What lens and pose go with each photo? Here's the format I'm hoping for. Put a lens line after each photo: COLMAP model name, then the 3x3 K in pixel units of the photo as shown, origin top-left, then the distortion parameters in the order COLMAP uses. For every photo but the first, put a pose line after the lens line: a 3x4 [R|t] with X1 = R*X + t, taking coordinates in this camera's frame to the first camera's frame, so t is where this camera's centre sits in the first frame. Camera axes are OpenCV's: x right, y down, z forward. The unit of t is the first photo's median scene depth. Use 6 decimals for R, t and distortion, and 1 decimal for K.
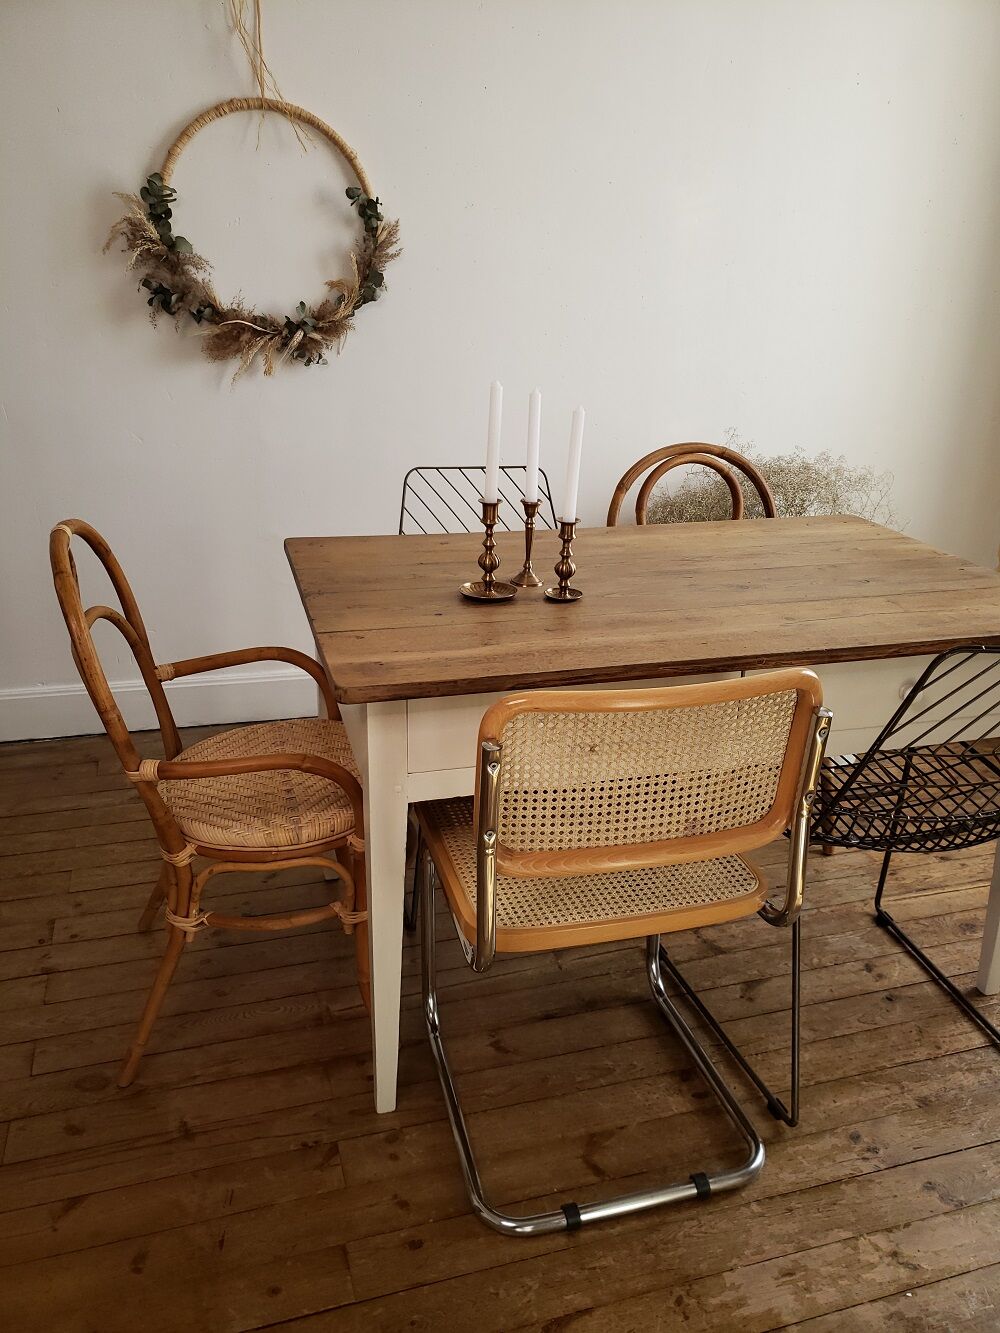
lens RADIAL K [[953.8, 0, 500.0], [0, 953.8, 666.5], [0, 0, 1]] dist [-0.031821, 0.076167]
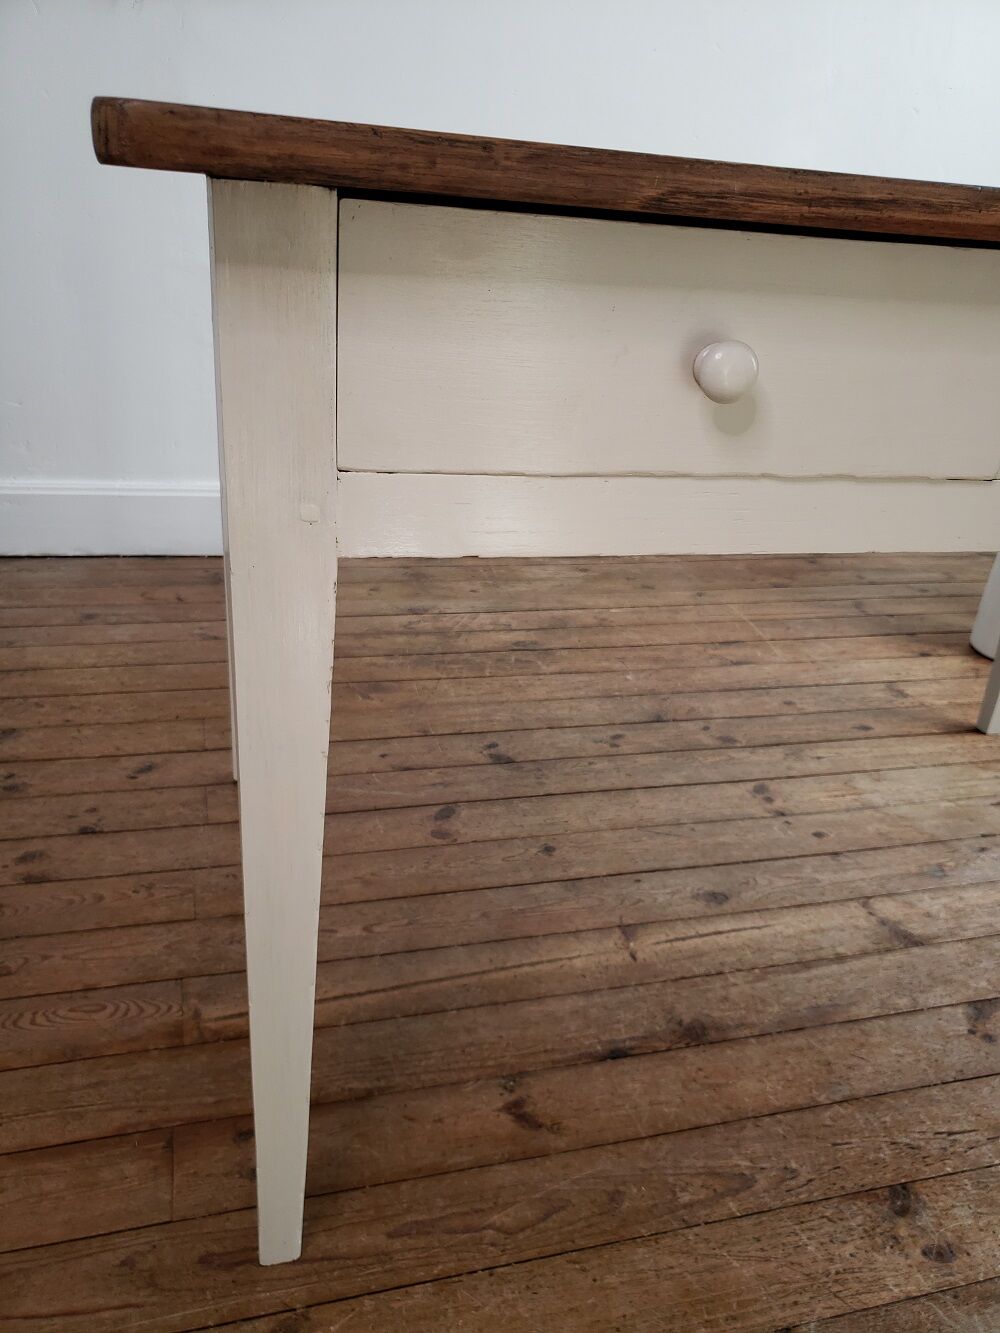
lens RADIAL K [[991.8, 0, 500.0], [0, 991.8, 666.5], [0, 0, 1]] dist [-0.041828, 0.035985]
pose [[0.998323, 0.057838, -0.002412, -0.025210], [-0.057503, 0.995616, 0.073777, 0.124573], [0.006668, -0.073514, 0.997272, 0.493941]]
